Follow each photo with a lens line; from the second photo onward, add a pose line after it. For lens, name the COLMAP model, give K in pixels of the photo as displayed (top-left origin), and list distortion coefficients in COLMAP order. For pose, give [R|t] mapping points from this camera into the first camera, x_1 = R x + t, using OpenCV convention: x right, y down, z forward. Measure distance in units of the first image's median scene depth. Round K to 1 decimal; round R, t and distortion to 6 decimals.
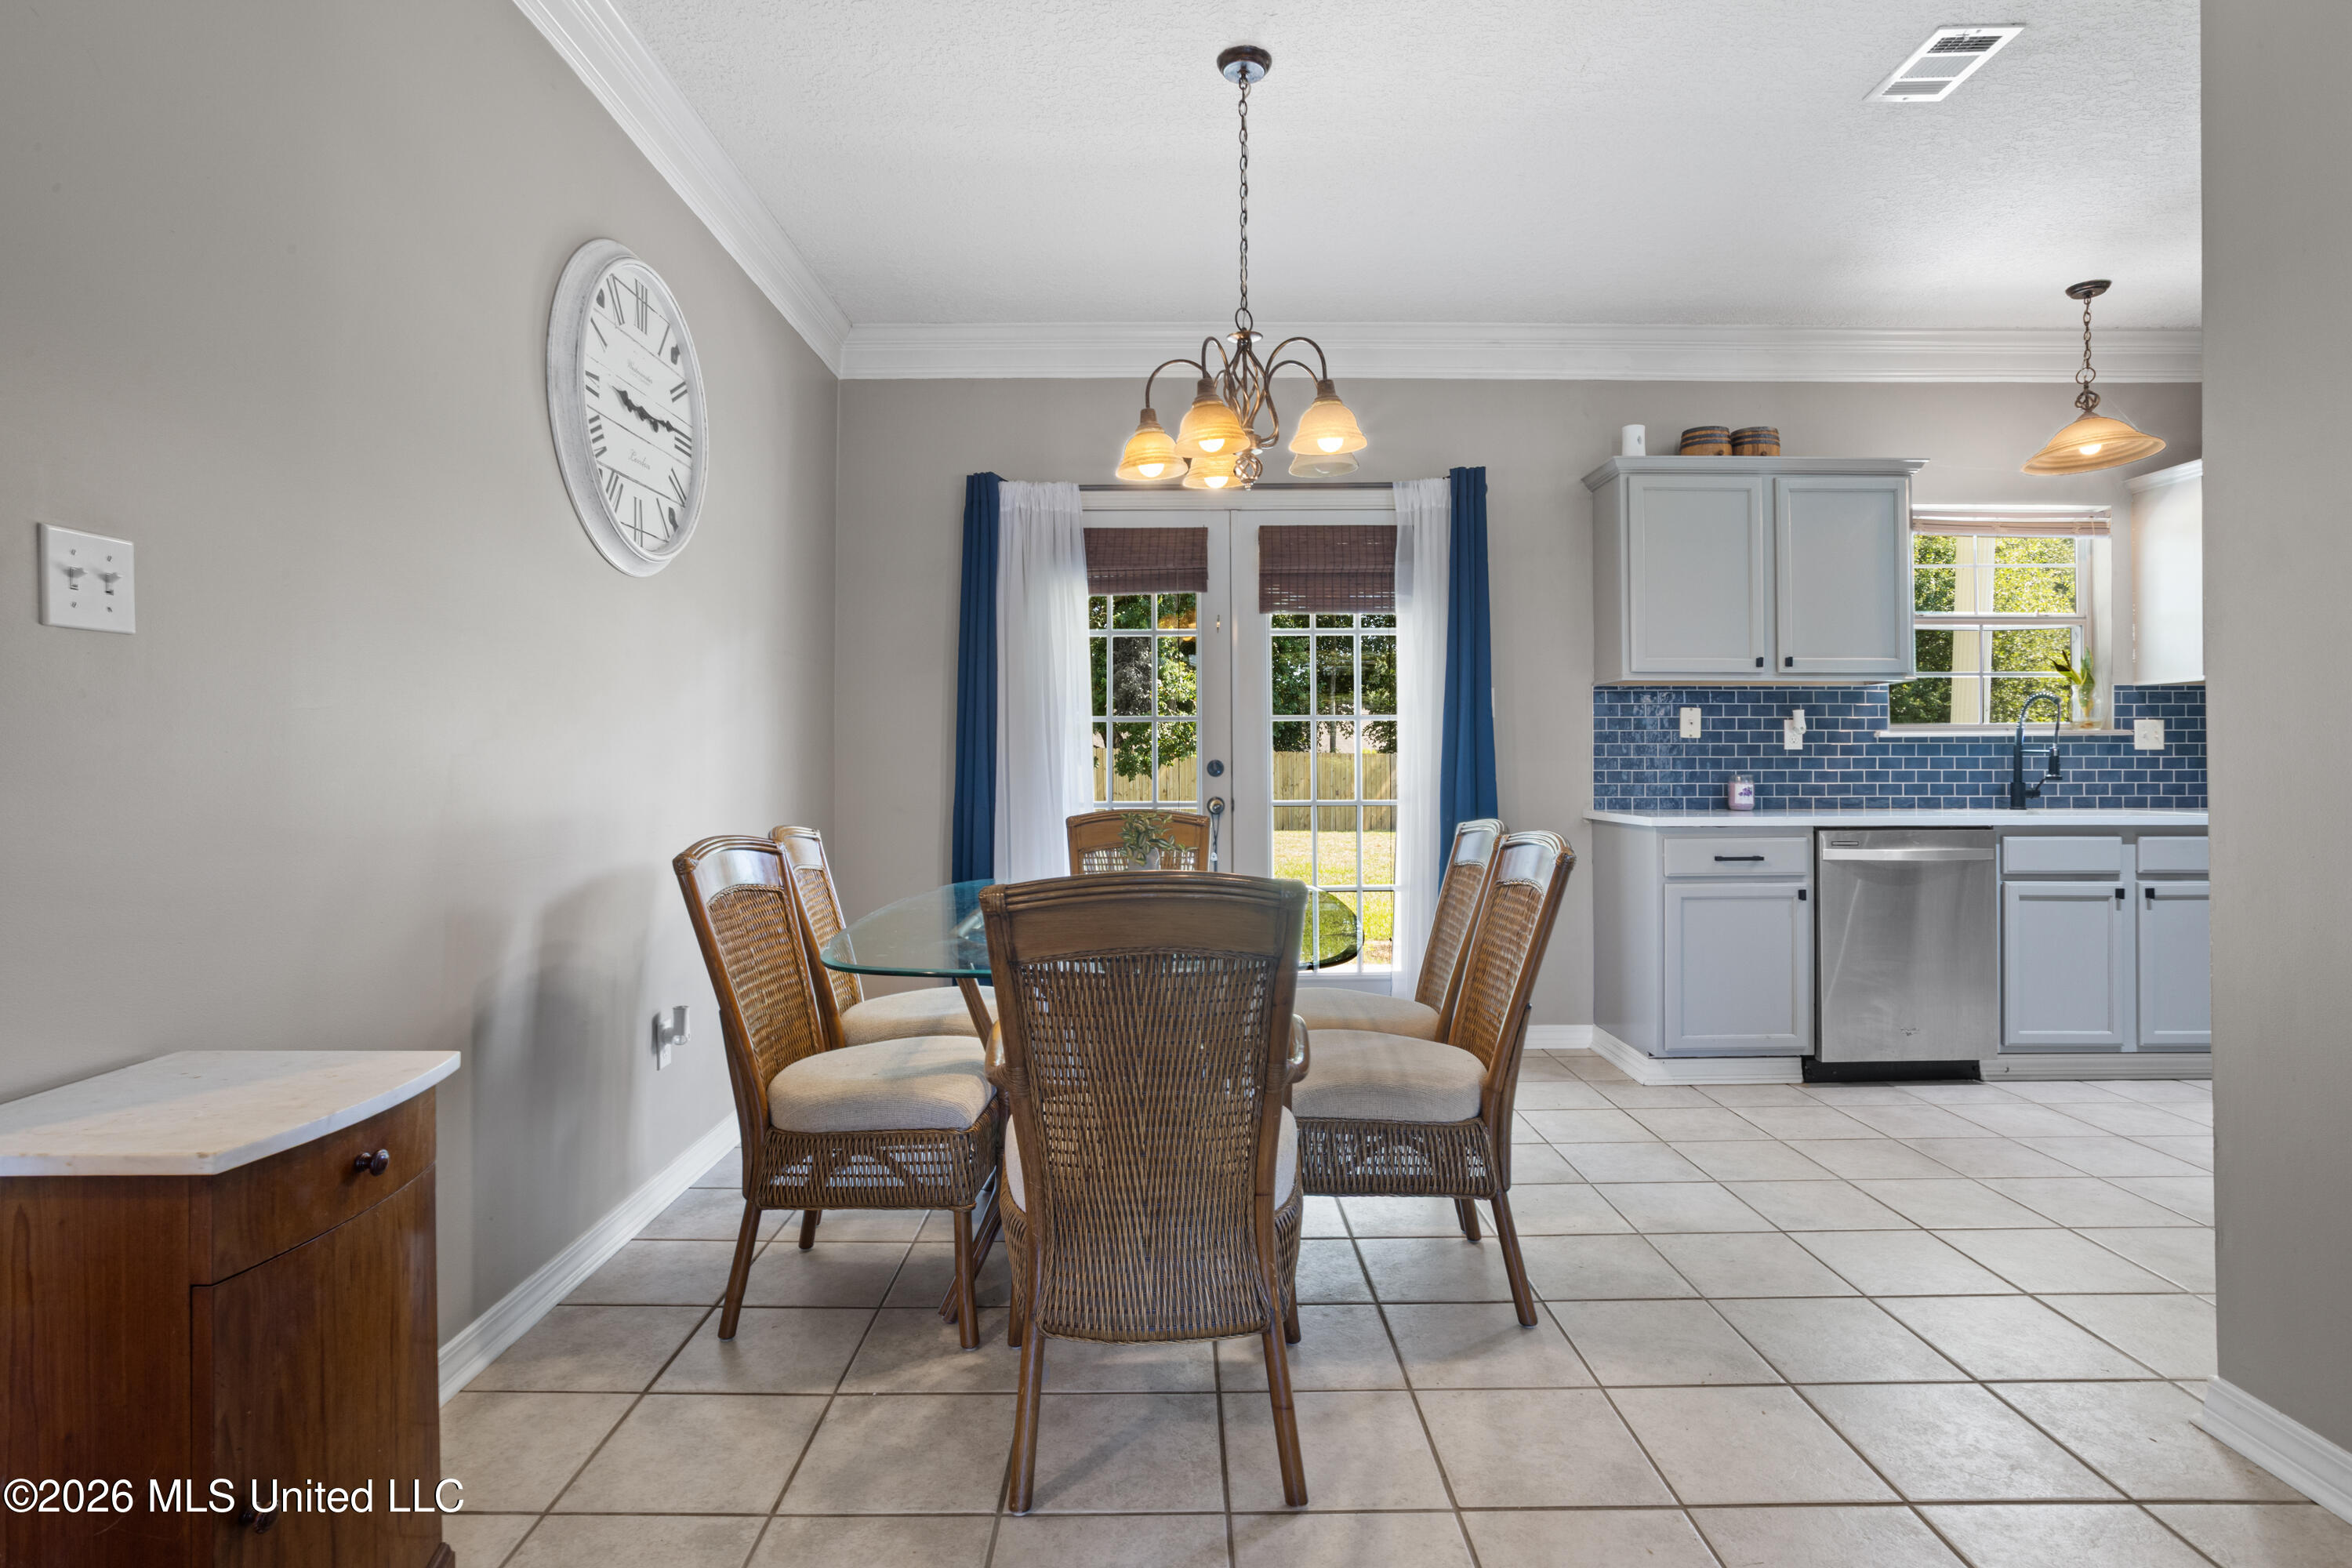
lens RADIAL K [[1226.4, 0, 1175.4], [0, 1226.4, 751.2], [0, 0, 1]] dist [-0.021340, 0.017091]
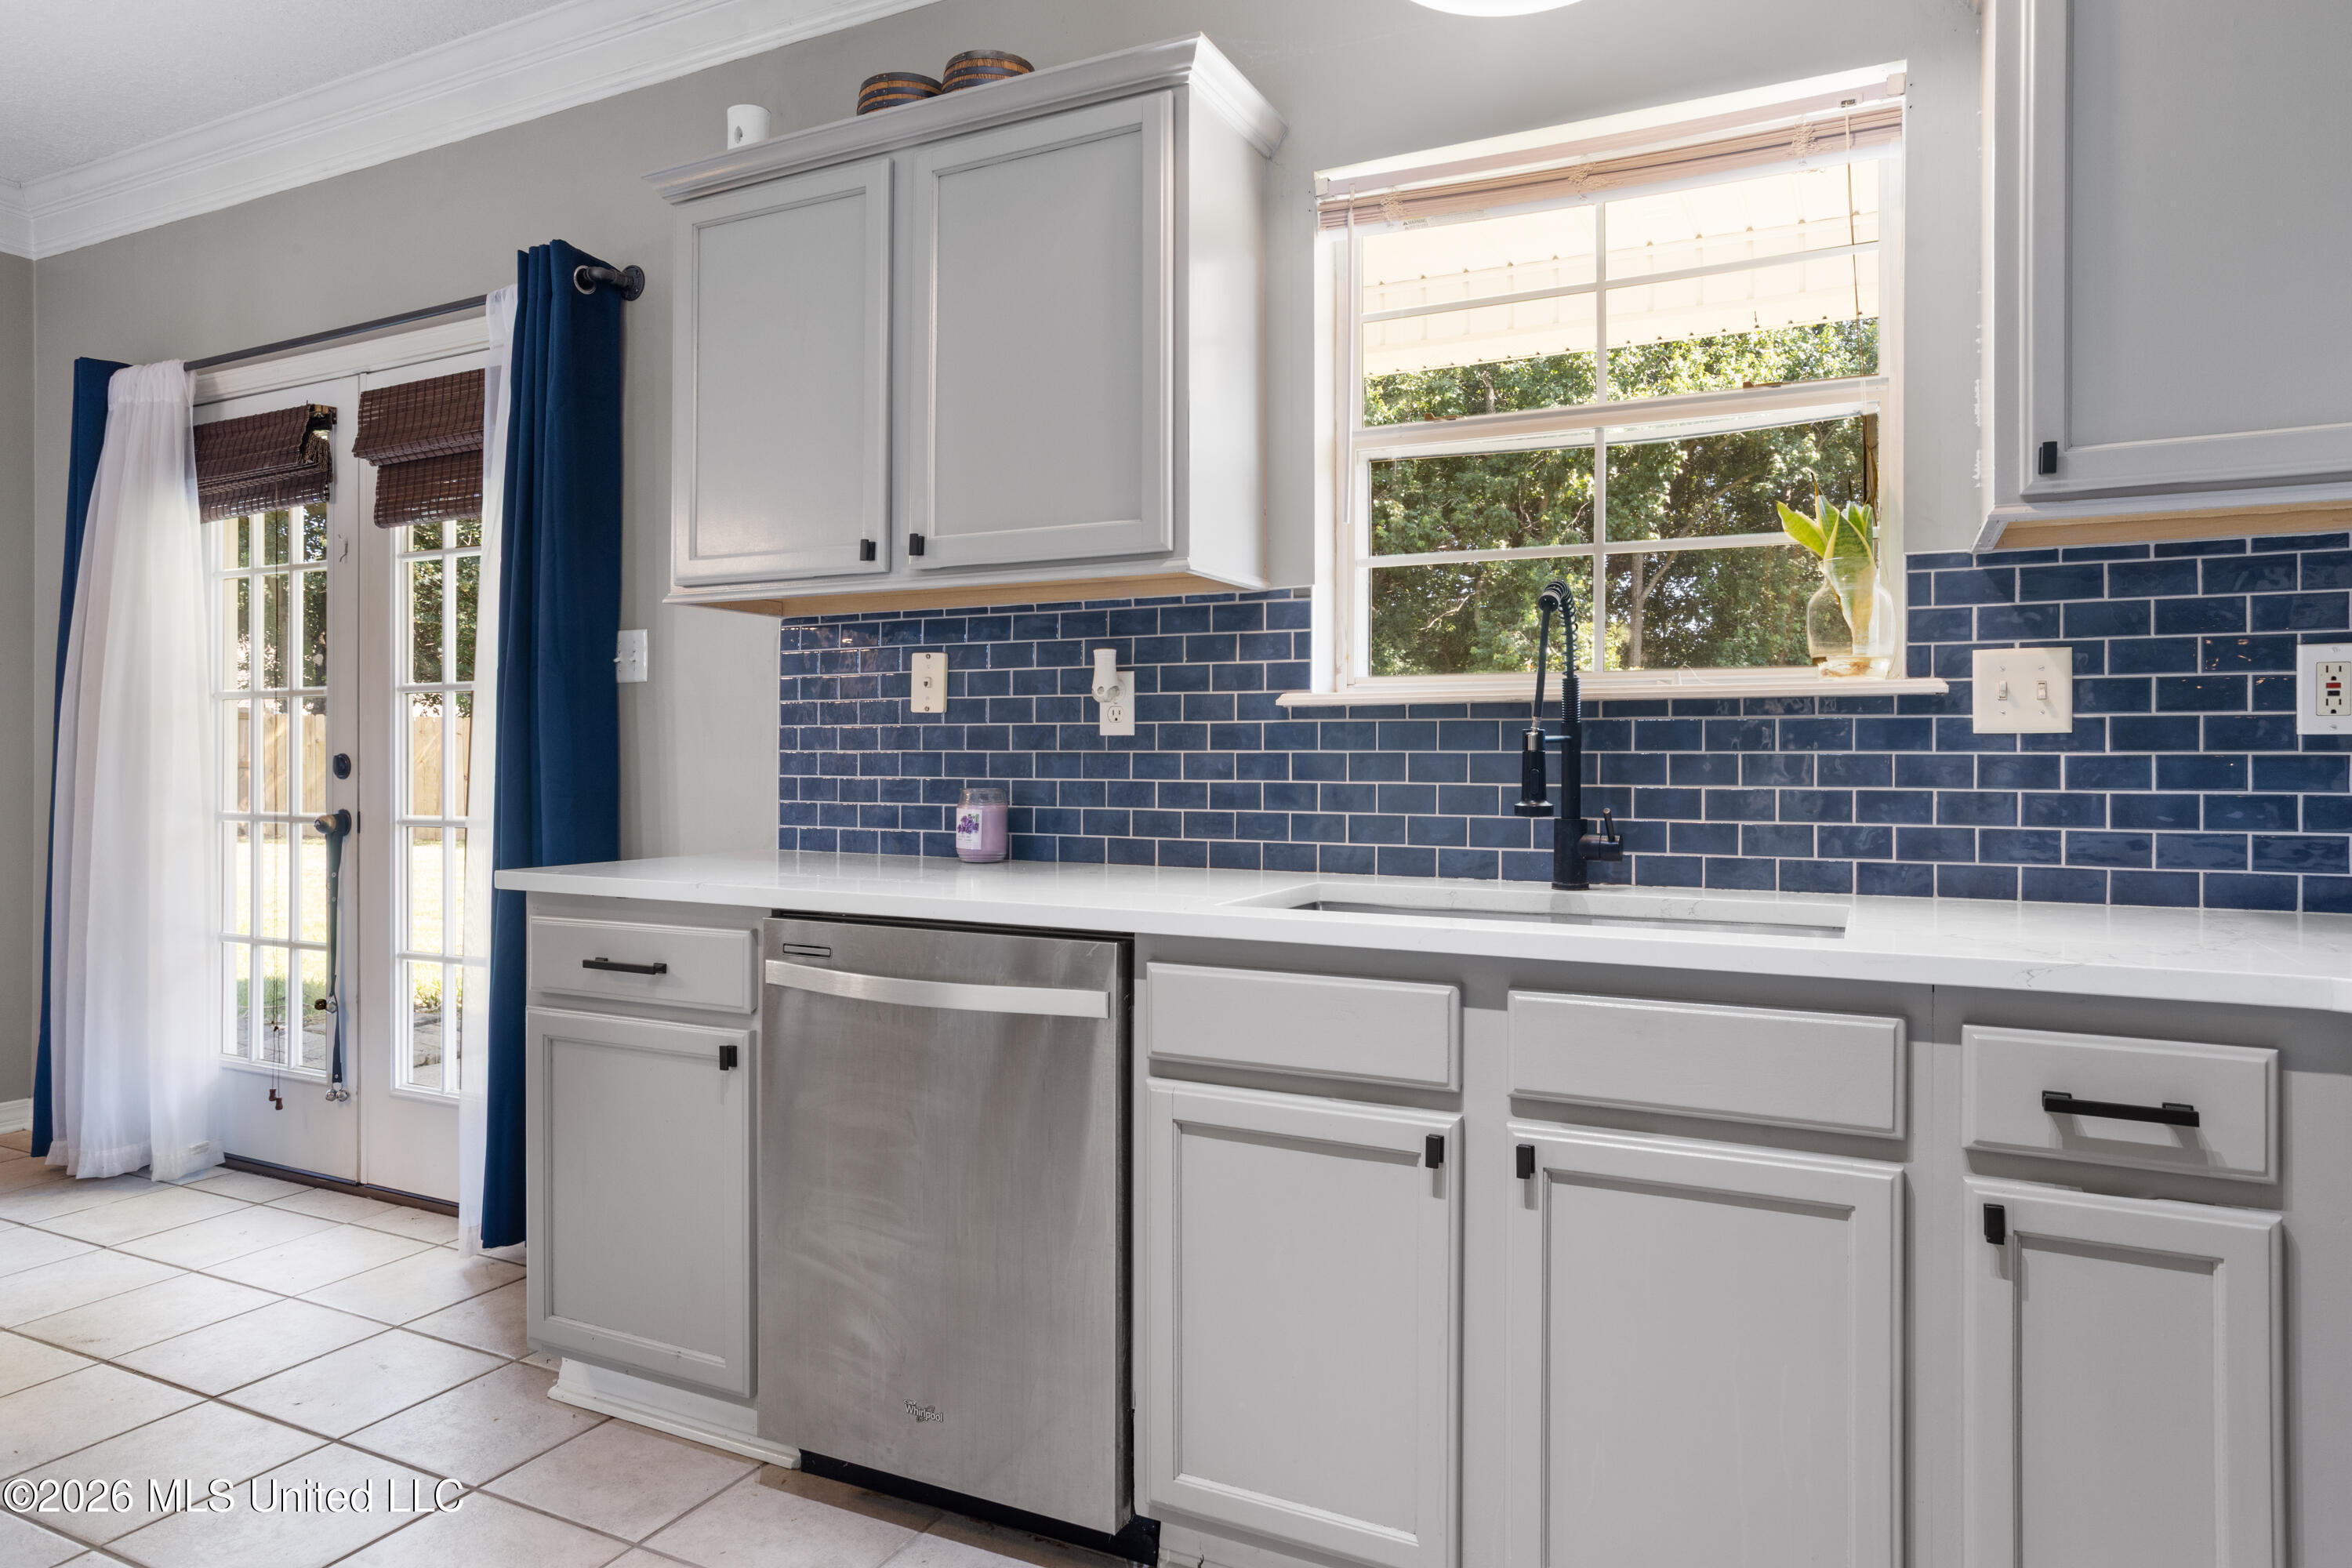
lens RADIAL K [[1413.0, 0, 1149.4], [0, 1413.0, 754.3], [0, 0, 1]] dist [-0.006222, 0.019759]
pose [[0.886702, 0.003410, -0.462329, 0.783756], [-0.000426, 0.999978, 0.006559, 0.002130], [0.462341, -0.005619, 0.886684, 0.536659]]
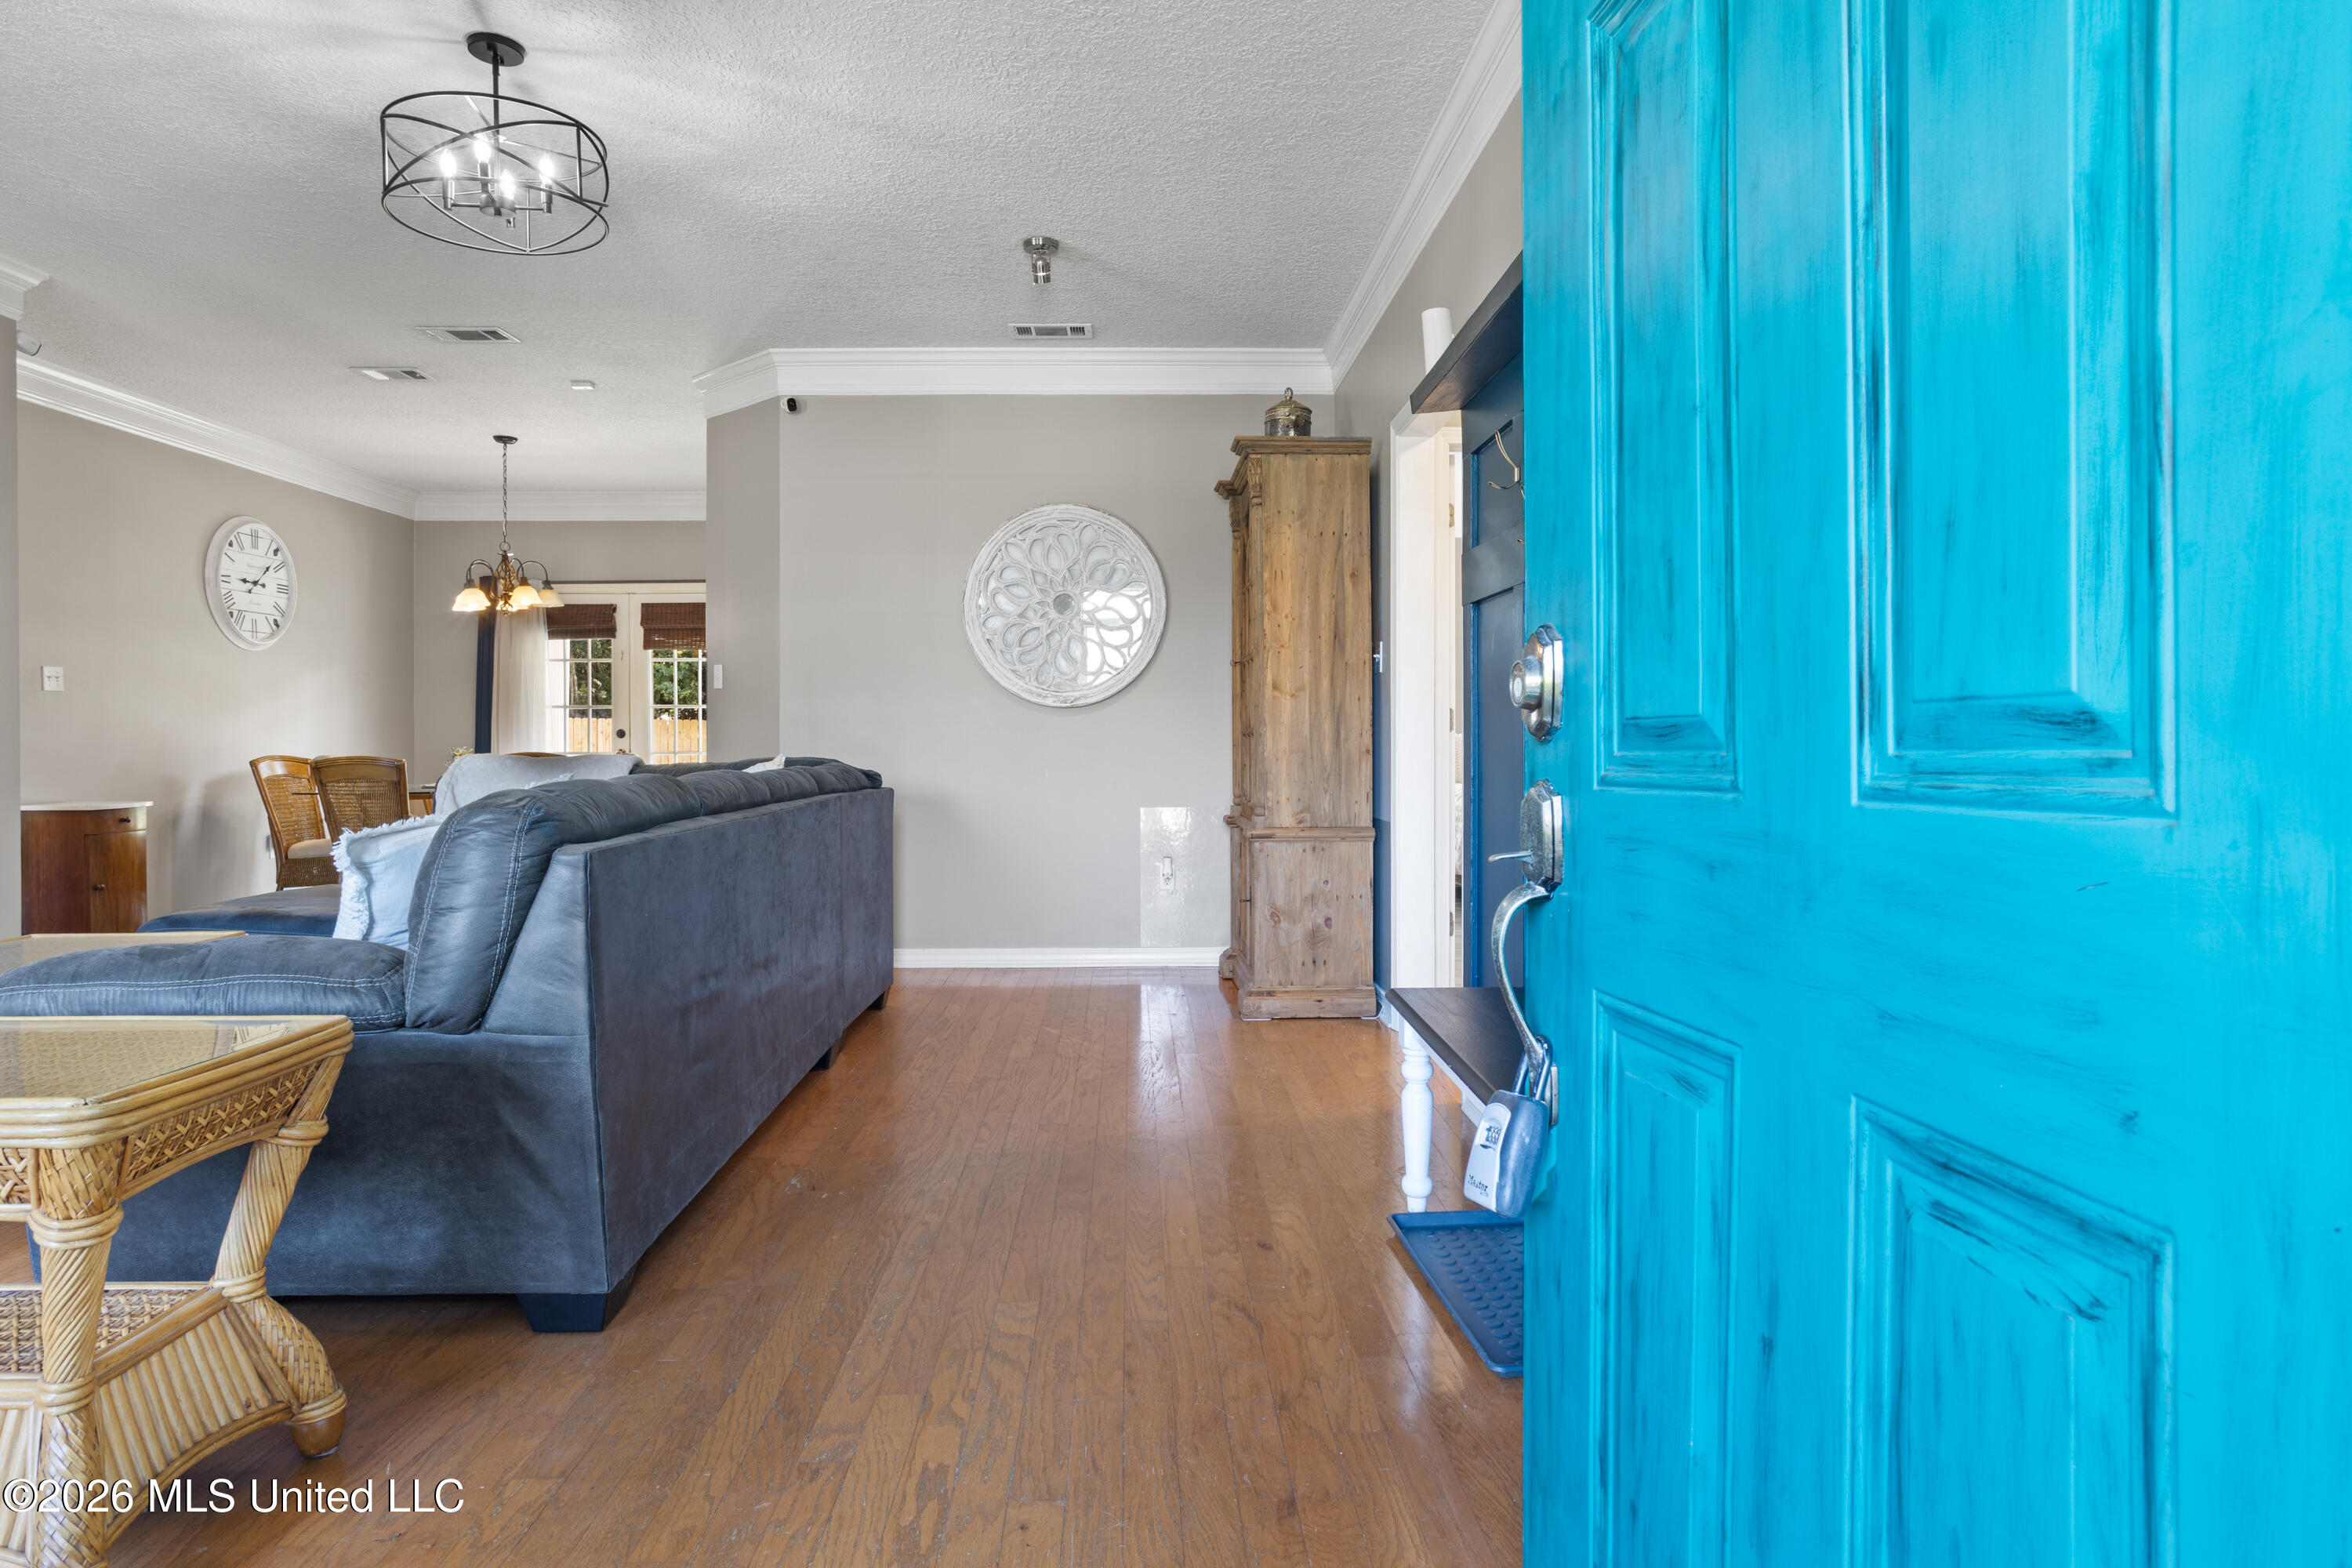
lens RADIAL K [[1363.5, 0, 1192.2], [0, 1363.5, 750.7], [0, 0, 1]] dist [-0.025376, -0.003712]
pose [[0.999368, -0.001063, 0.035520, 0.833569], [0.000569, 0.999903, 0.013912, 0.010994], [-0.035532, -0.013883, 0.999272, -1.090153]]
